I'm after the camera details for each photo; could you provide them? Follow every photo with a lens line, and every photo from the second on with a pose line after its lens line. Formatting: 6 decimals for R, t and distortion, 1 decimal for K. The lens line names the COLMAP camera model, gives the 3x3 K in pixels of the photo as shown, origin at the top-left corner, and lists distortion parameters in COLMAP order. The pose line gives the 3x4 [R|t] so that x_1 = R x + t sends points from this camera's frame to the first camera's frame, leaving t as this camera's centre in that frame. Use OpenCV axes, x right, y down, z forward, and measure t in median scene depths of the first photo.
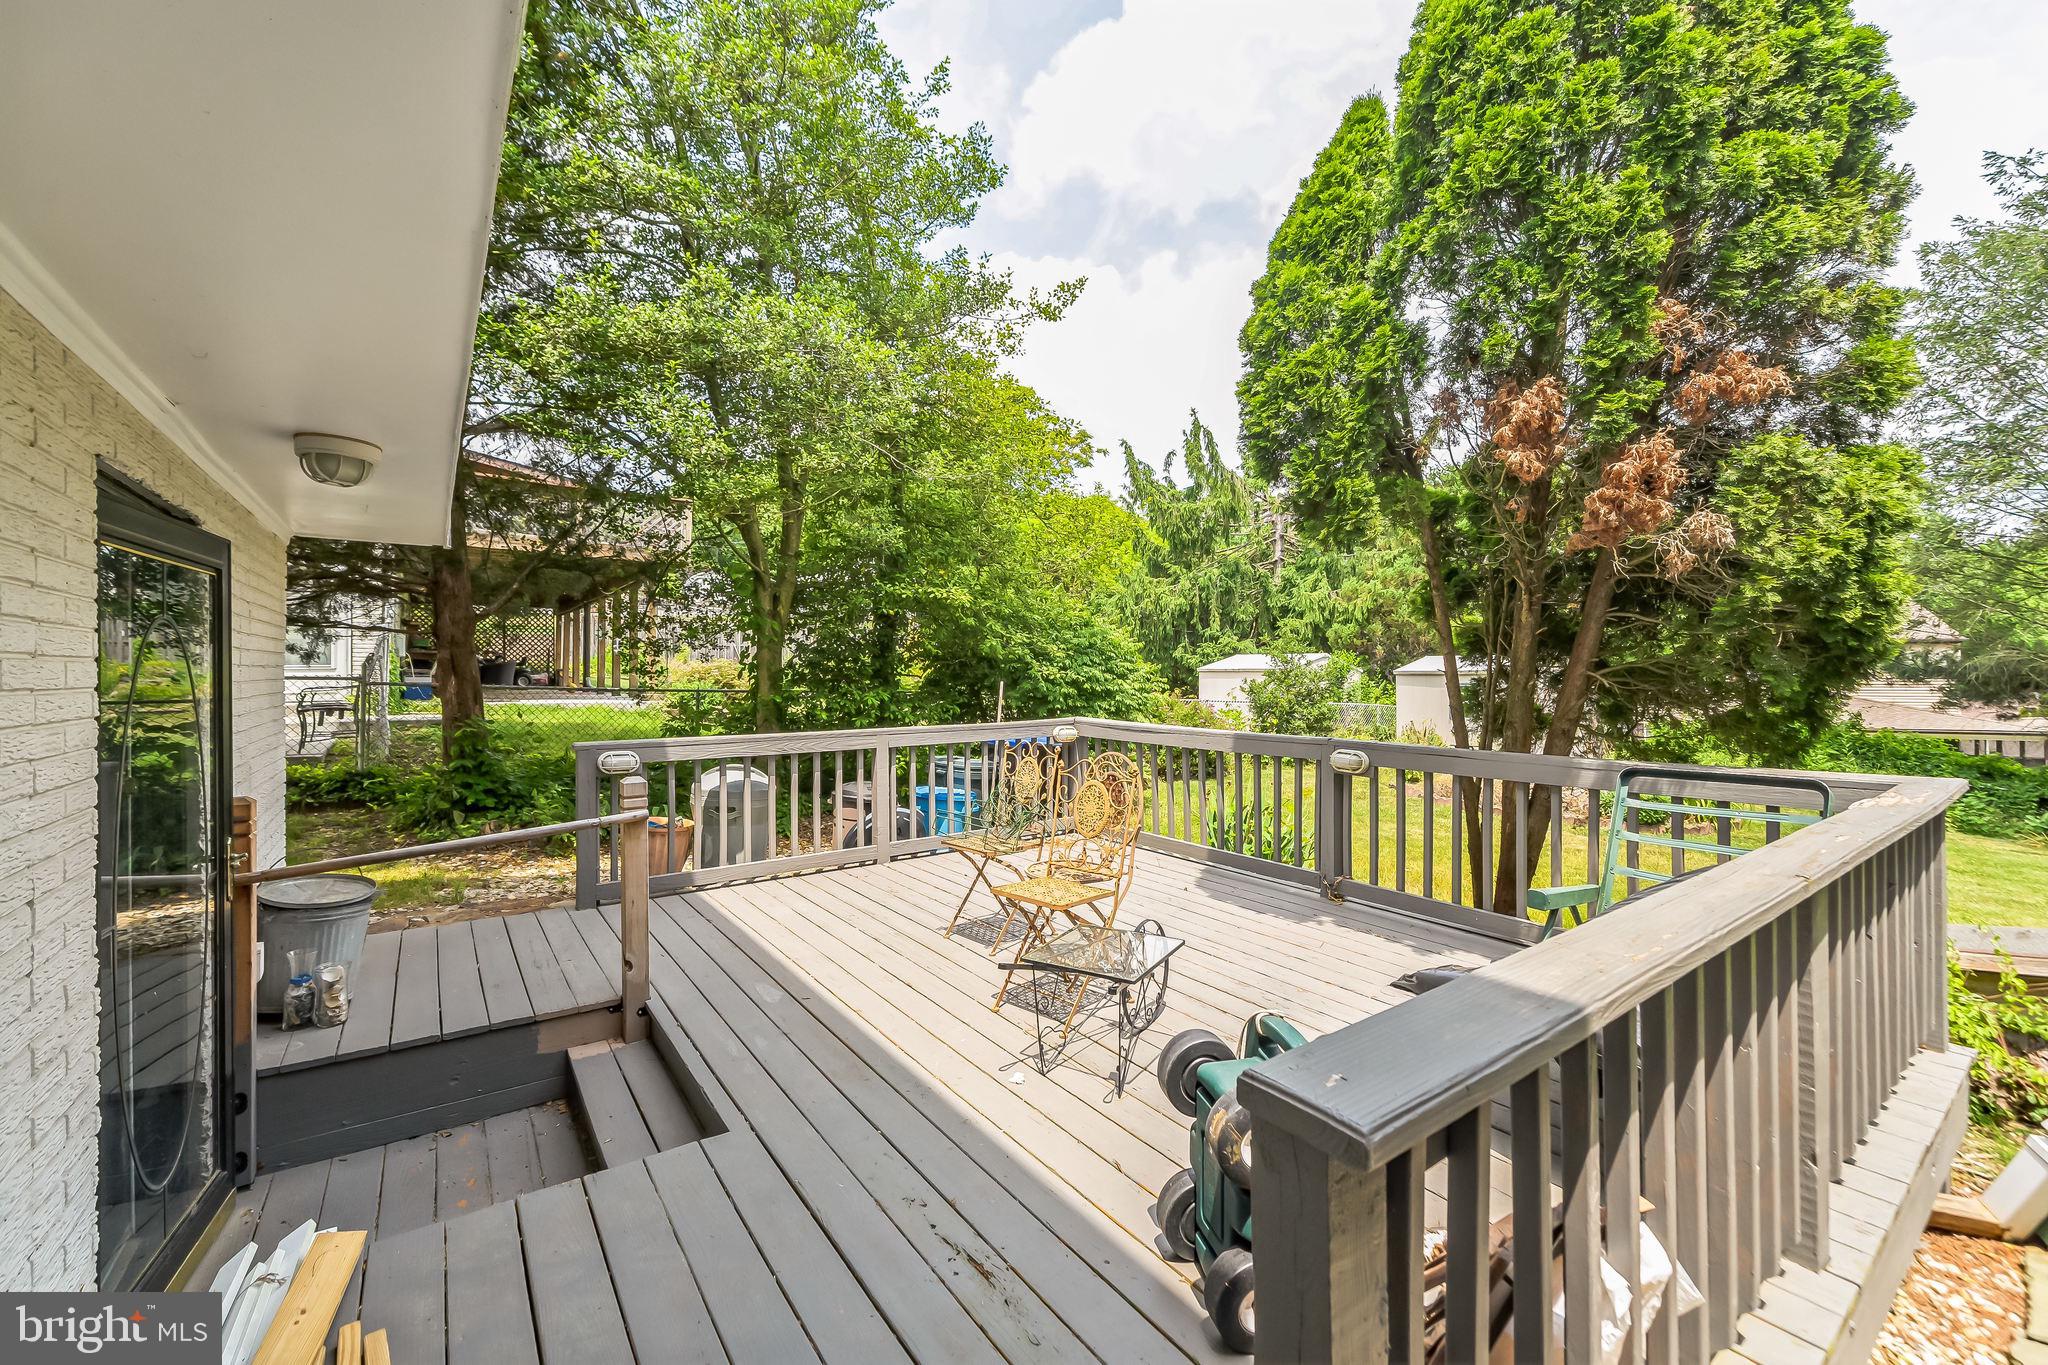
lens RADIAL K [[836.2, 0, 1017.6], [0, 836.2, 677.5], [0, 0, 1]] dist [-0.001340, -0.000075]
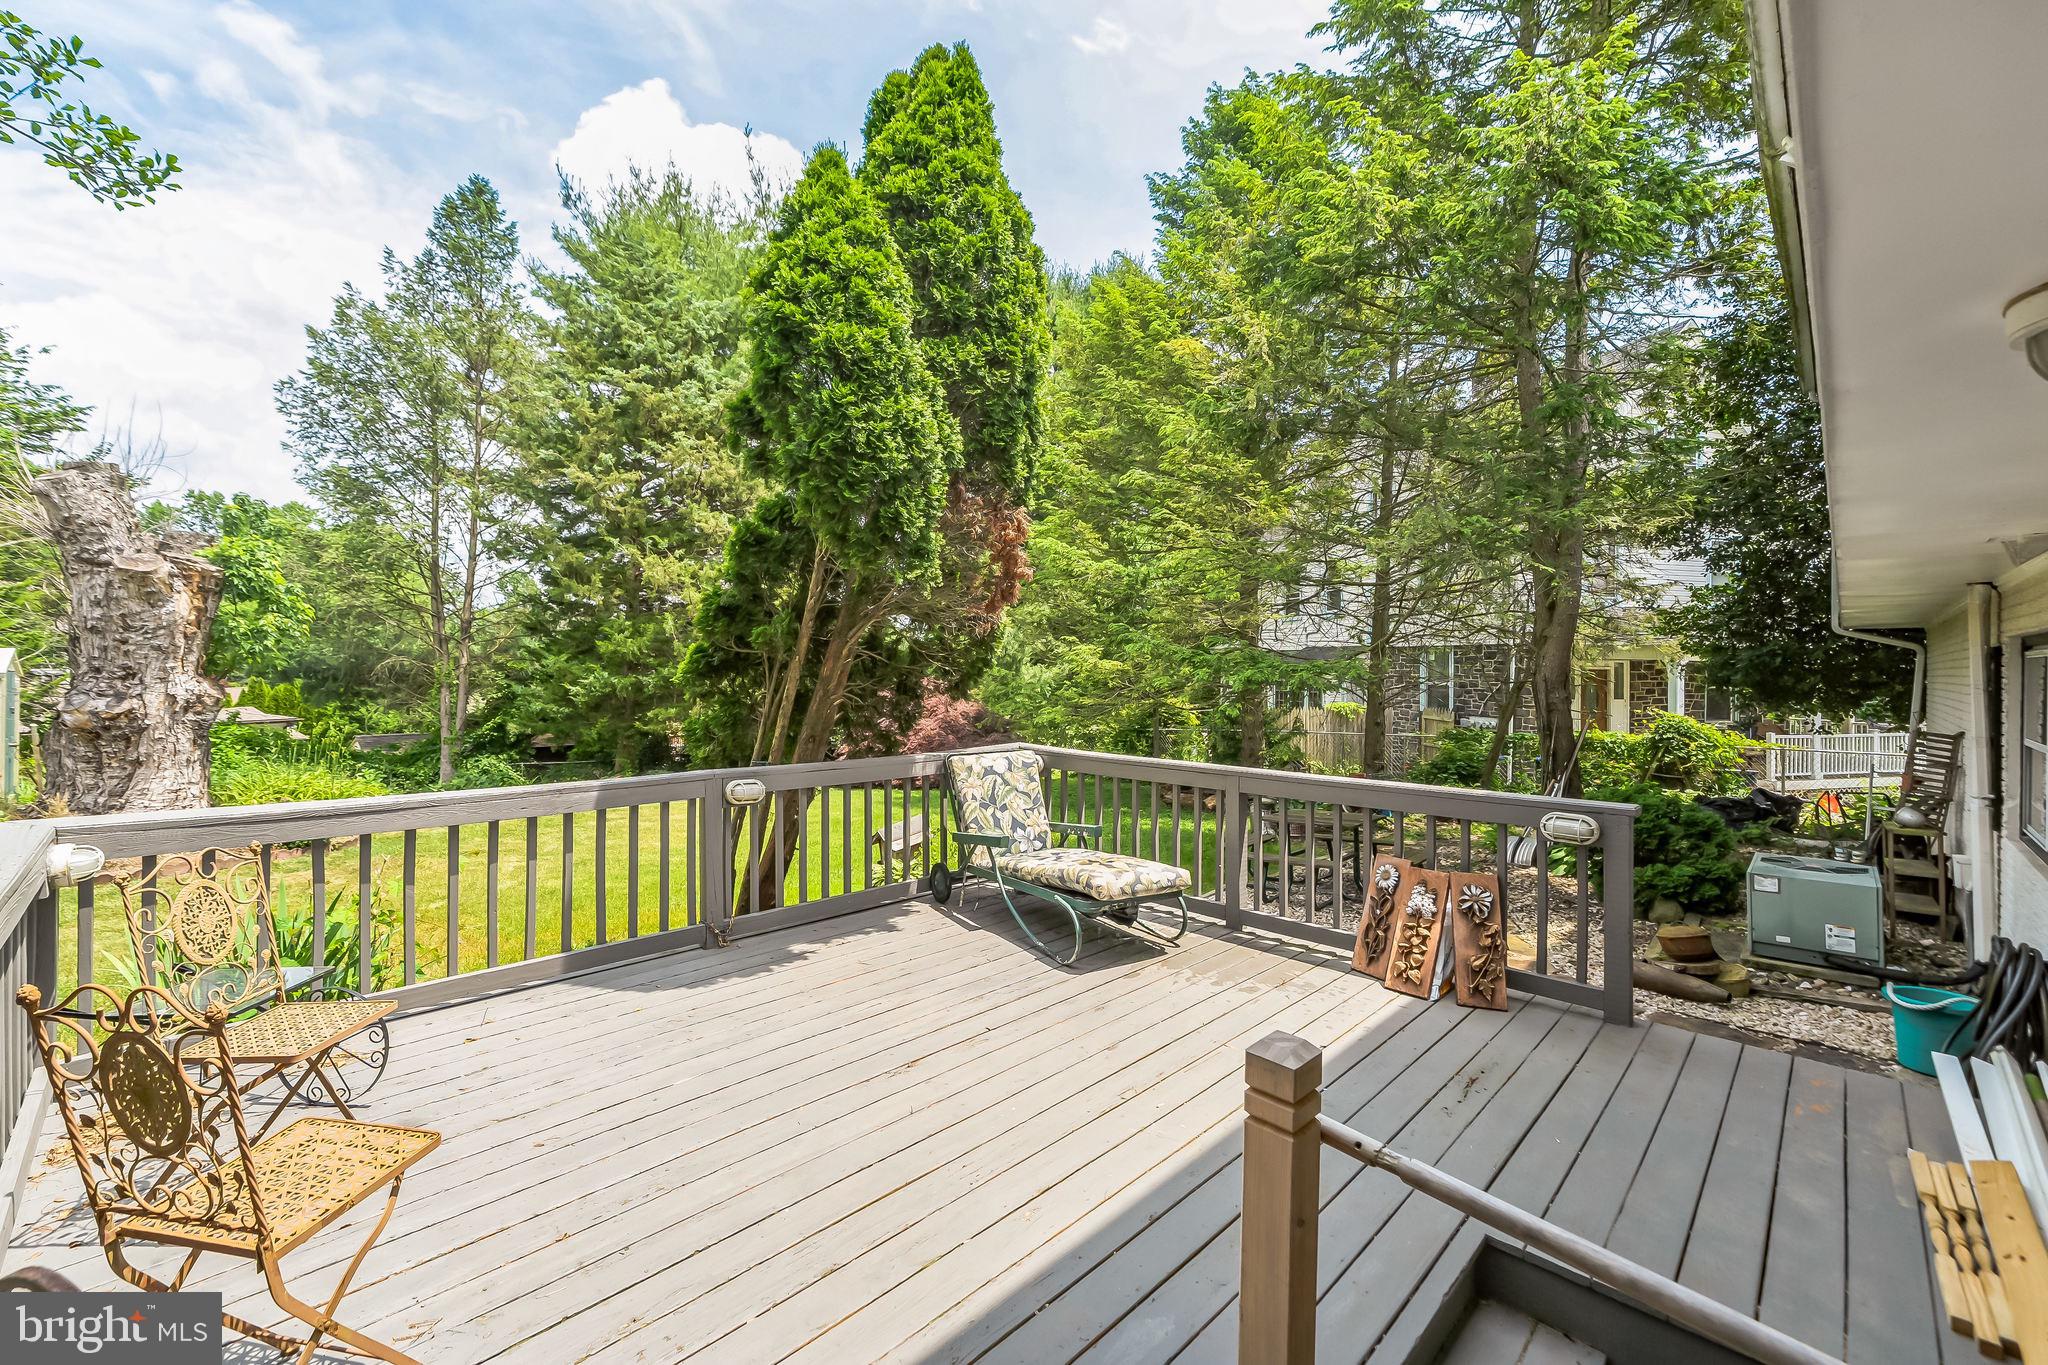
lens RADIAL K [[836.2, 0, 1015.0], [0, 836.2, 668.9], [0, 0, 1]] dist [-0.001340, -0.000075]
pose [[-0.171332, -0.001664, 0.985212, -0.600354], [-0.000909, 0.999998, 0.001531, -0.042215], [-0.985213, -0.000633, -0.171333, 0.862874]]
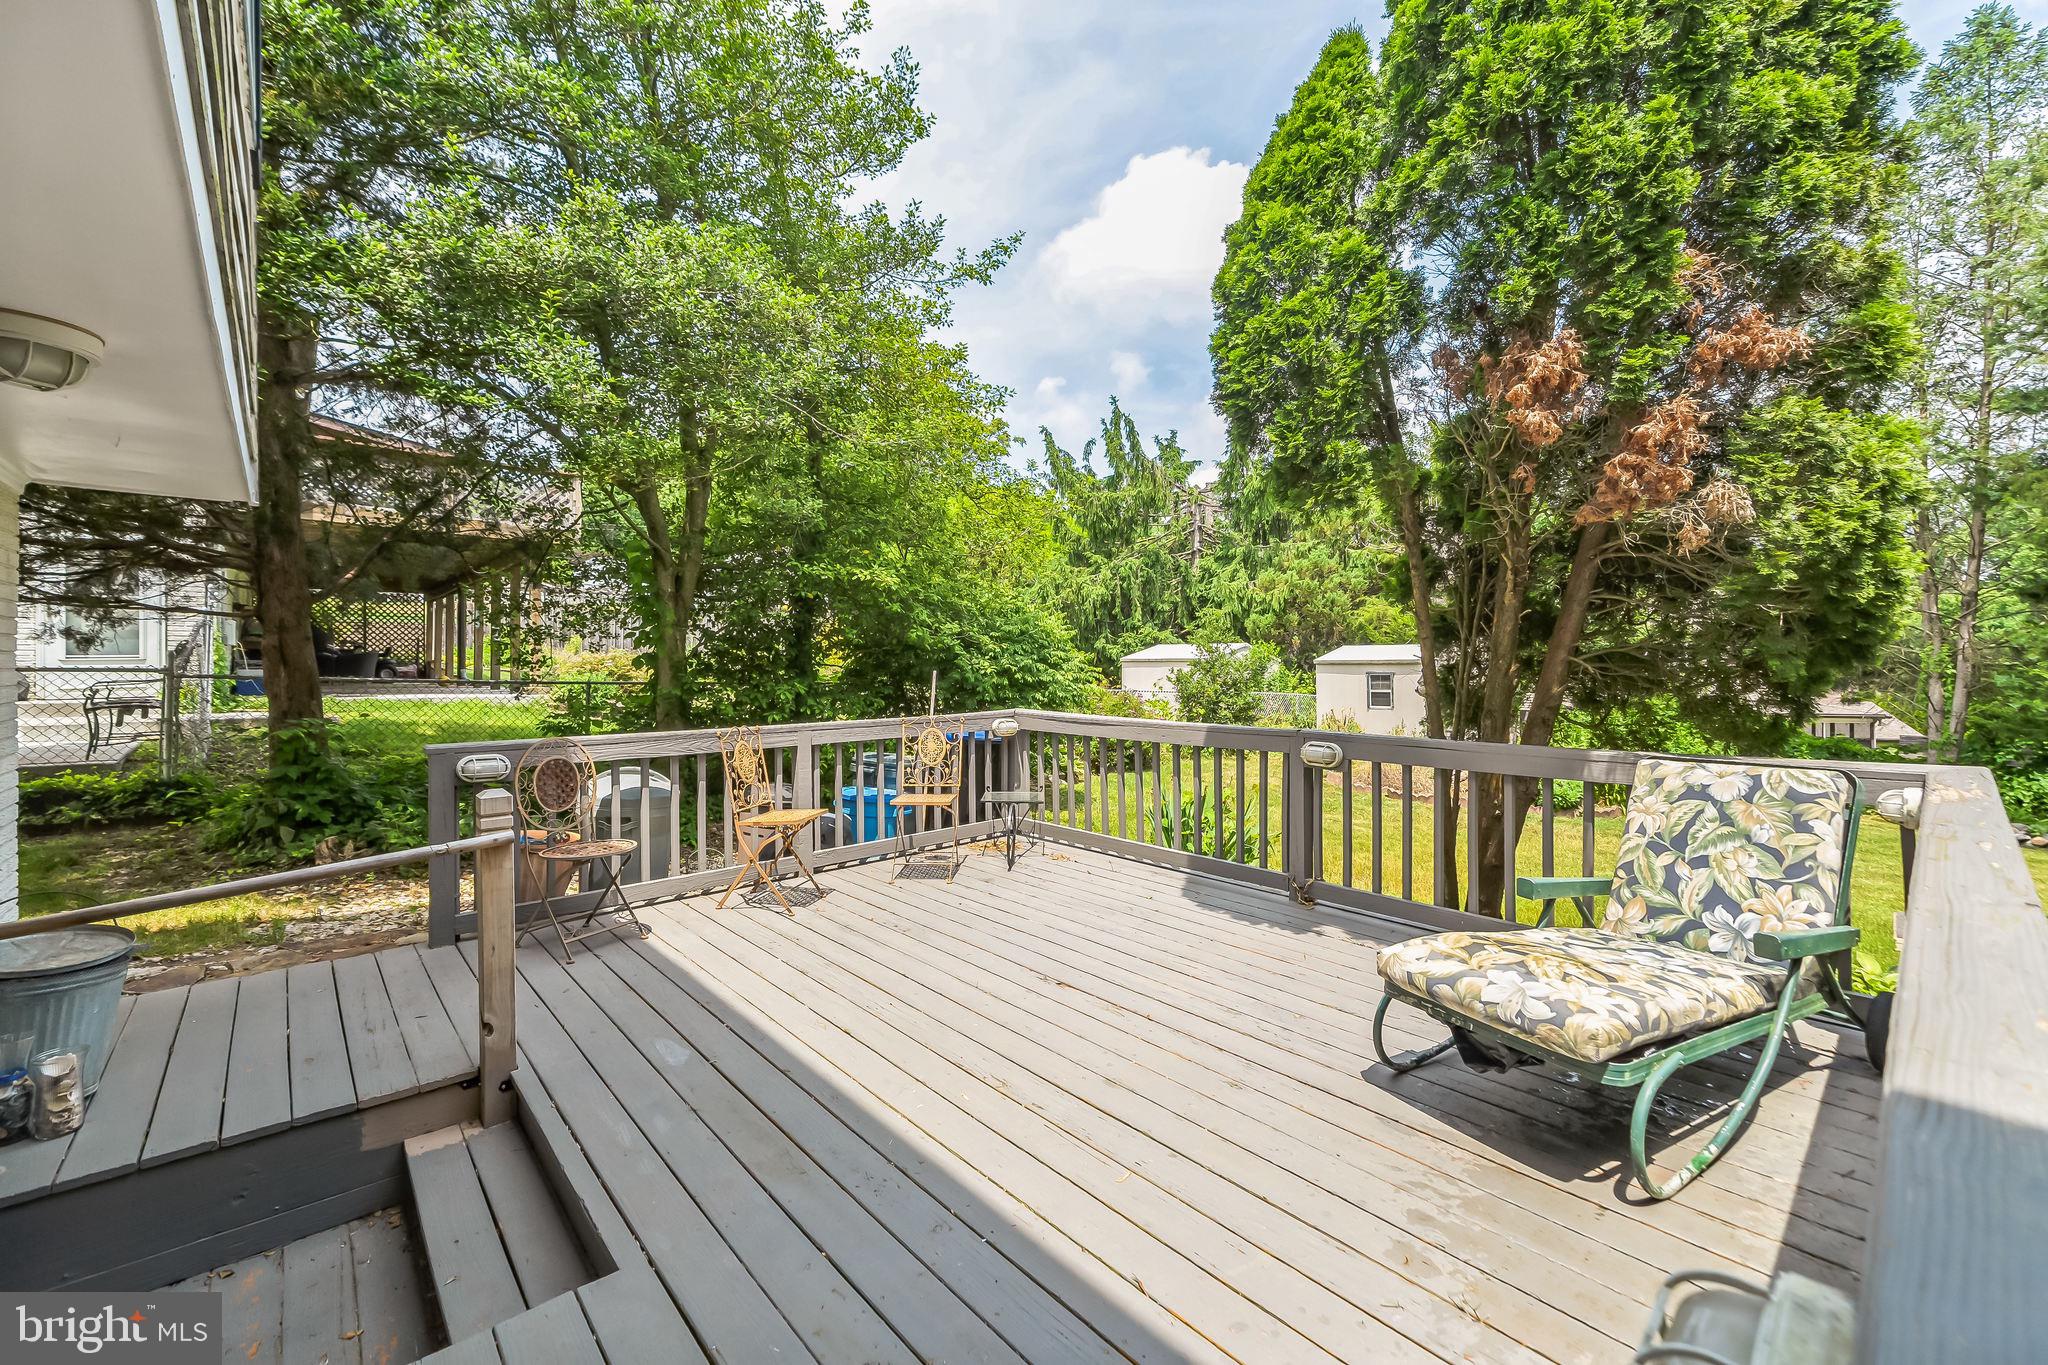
lens RADIAL K [[836.2, 0, 1023.3], [0, 836.2, 668.0], [0, 0, 1]] dist [-0.001340, -0.000075]
pose [[0.993811, -0.003395, 0.111029, -0.034767], [0.003539, 0.999993, -0.001099, 0.004555], [-0.111024, 0.001485, 0.993817, 0.113041]]
